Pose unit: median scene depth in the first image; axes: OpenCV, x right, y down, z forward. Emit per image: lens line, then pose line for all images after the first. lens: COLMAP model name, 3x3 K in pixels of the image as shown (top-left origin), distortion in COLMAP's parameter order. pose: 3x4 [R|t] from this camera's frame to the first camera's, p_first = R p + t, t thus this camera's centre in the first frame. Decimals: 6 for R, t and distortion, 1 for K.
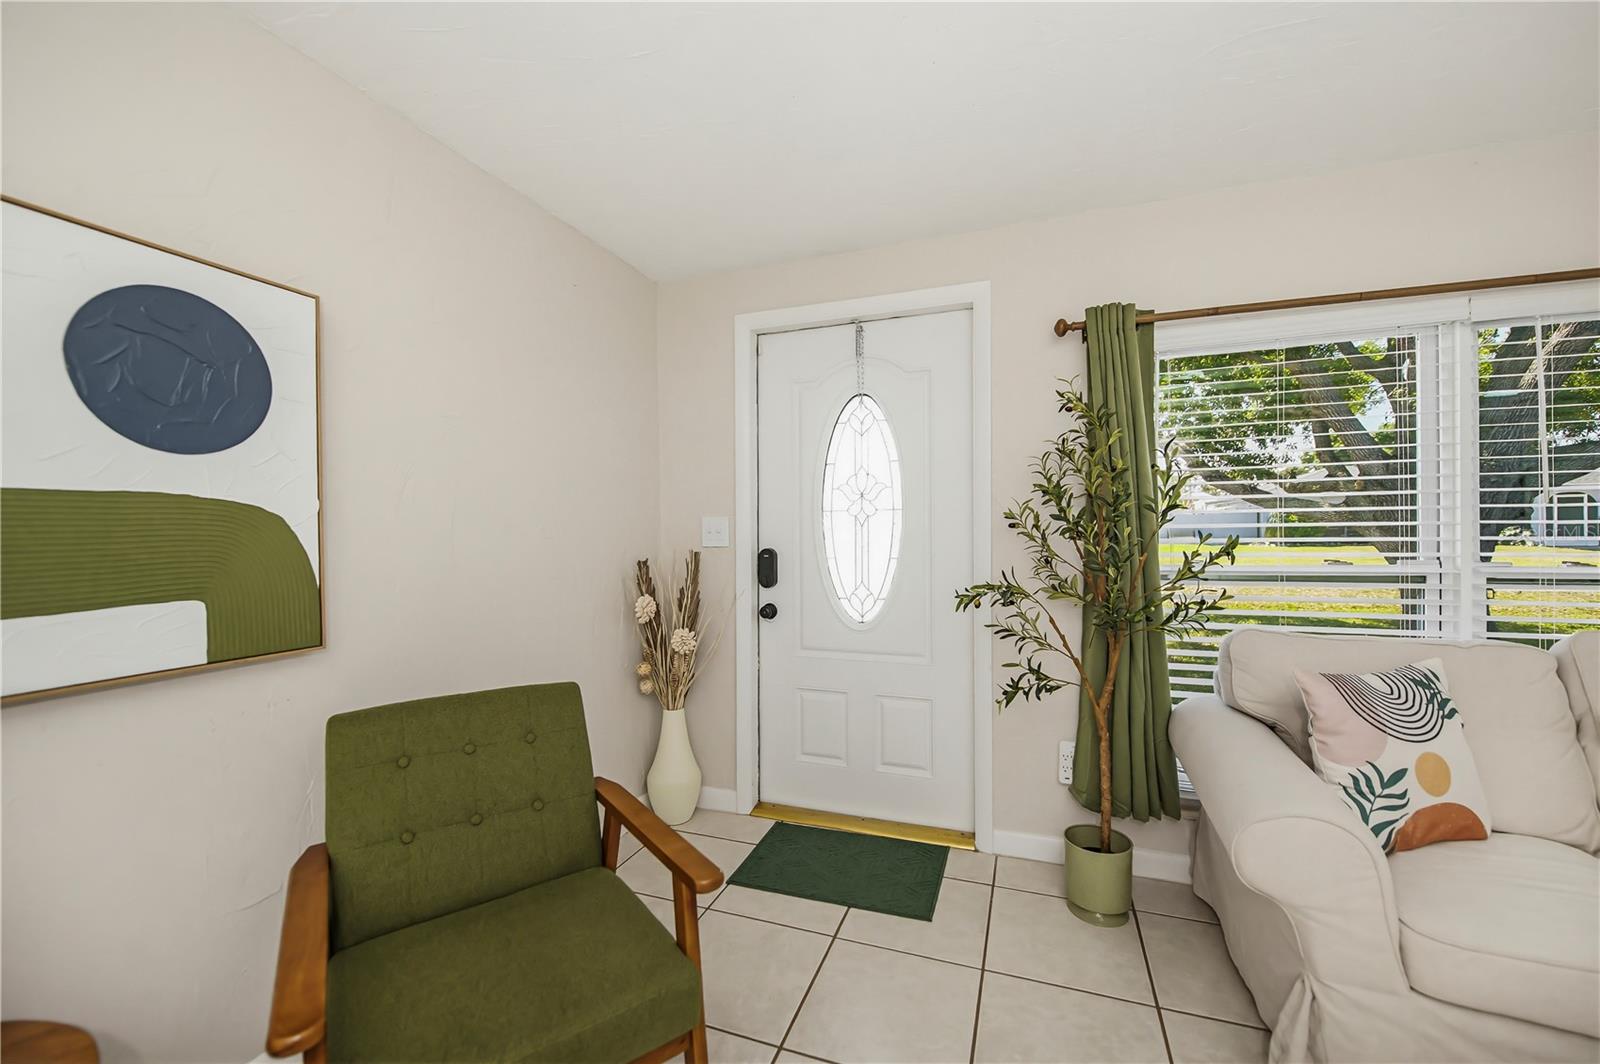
lens RADIAL K [[633.7, 0, 805.5], [0, 633.7, 532.0], [0, 0, 1]] dist [-0.000699, -0.000046]
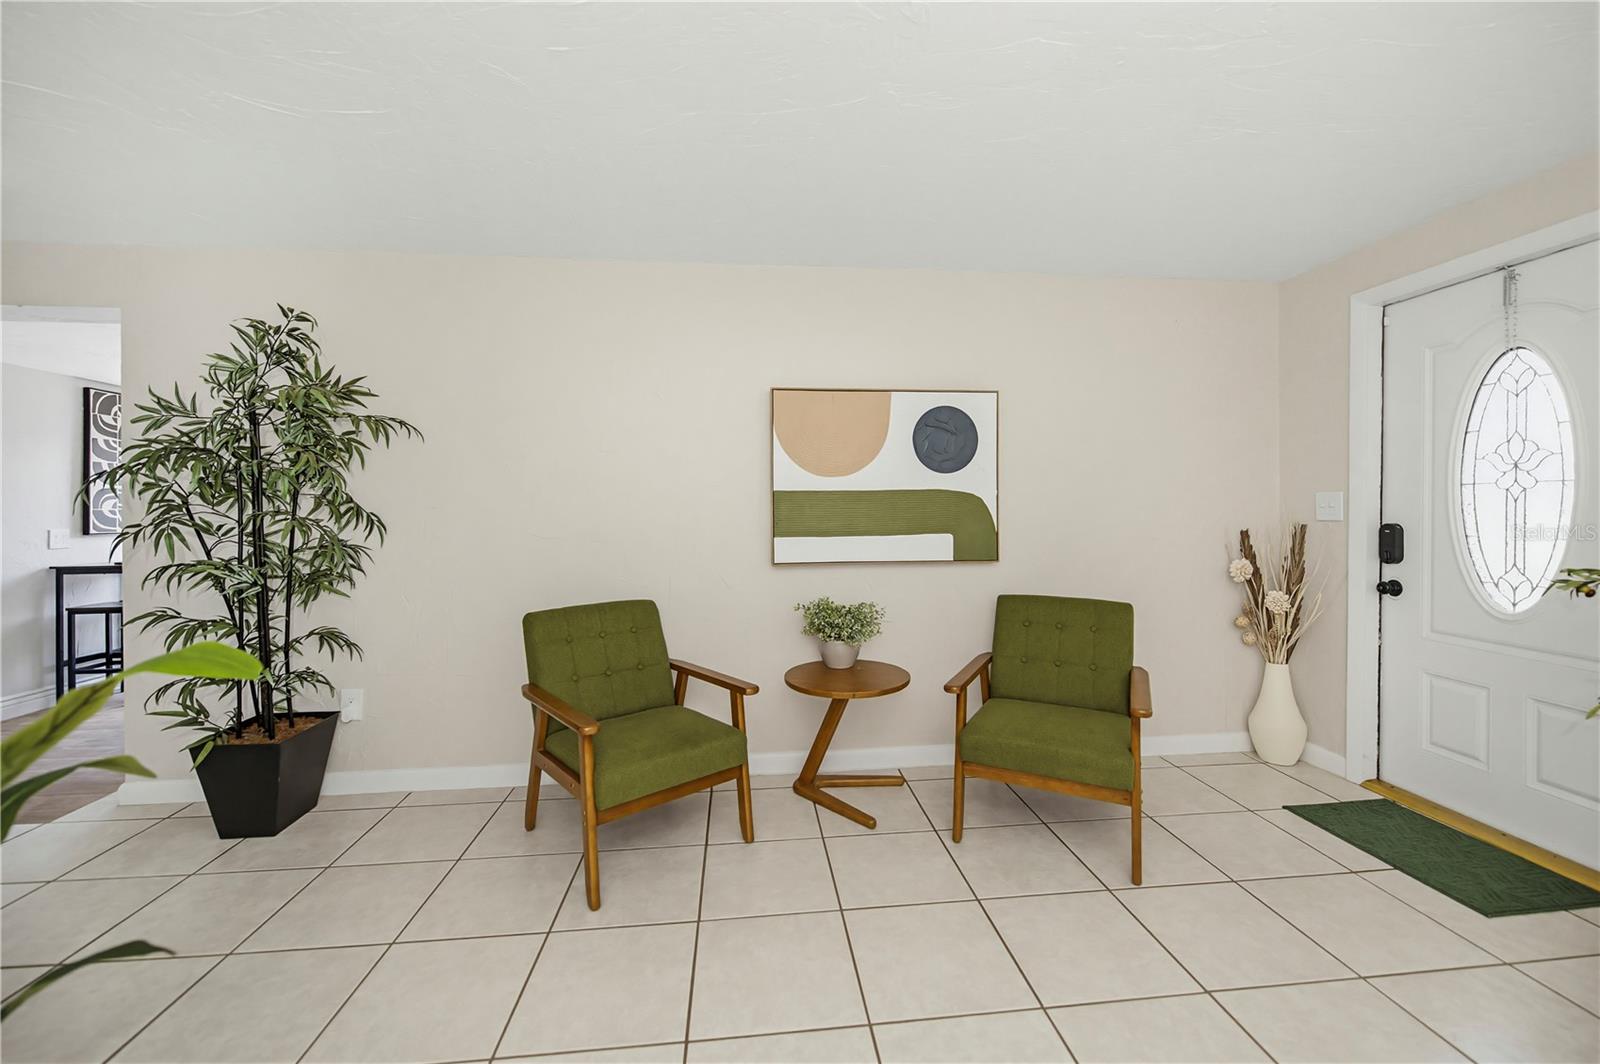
lens RADIAL K [[612.1, 0, 794.6], [0, 612.1, 509.5], [0, 0, 1]] dist [-0.021344, -0.000139]
pose [[0.420495, 0.009902, -0.907241, 0.456962], [-0.003664, 0.999951, 0.009216, -0.001170], [0.907288, -0.000551, 0.420510, -0.260862]]
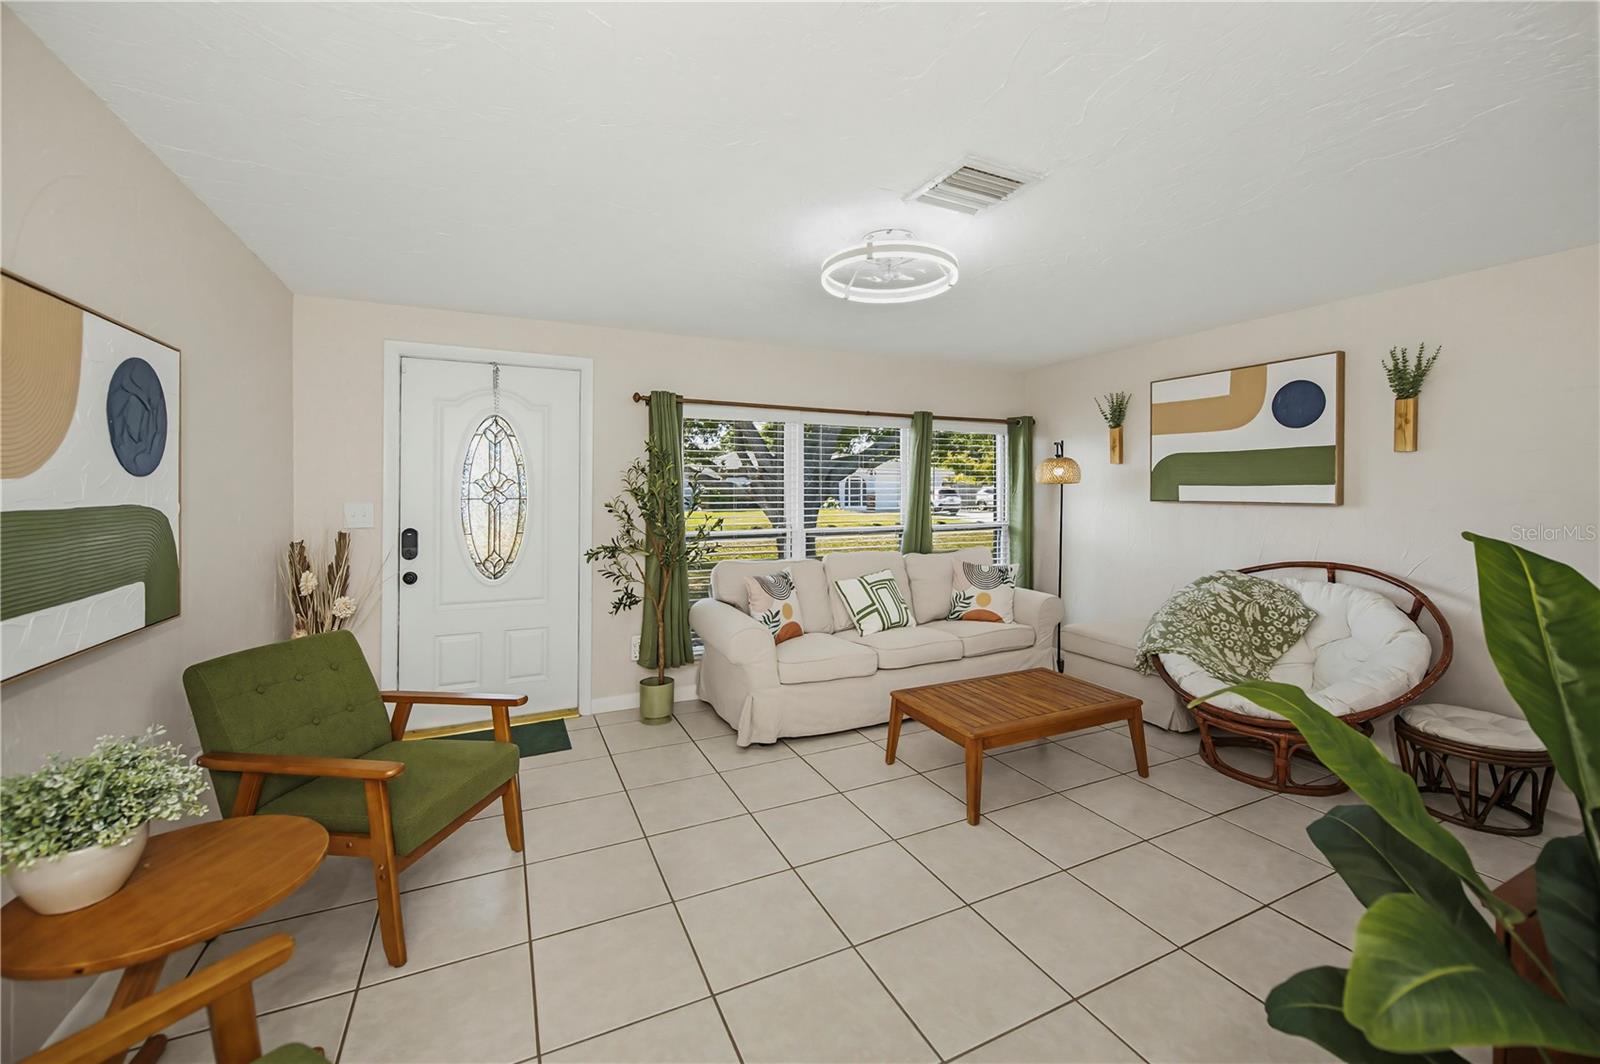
lens RADIAL K [[638.0, 0, 803.7], [0, 638.0, 503.7], [0, 0, 1]] dist [0.000921, -0.000232]
pose [[0.700567, -0.000317, 0.713587, -0.484501], [-0.004553, 0.999978, 0.004915, -0.037533], [-0.713572, -0.006692, 0.700550, -0.513973]]
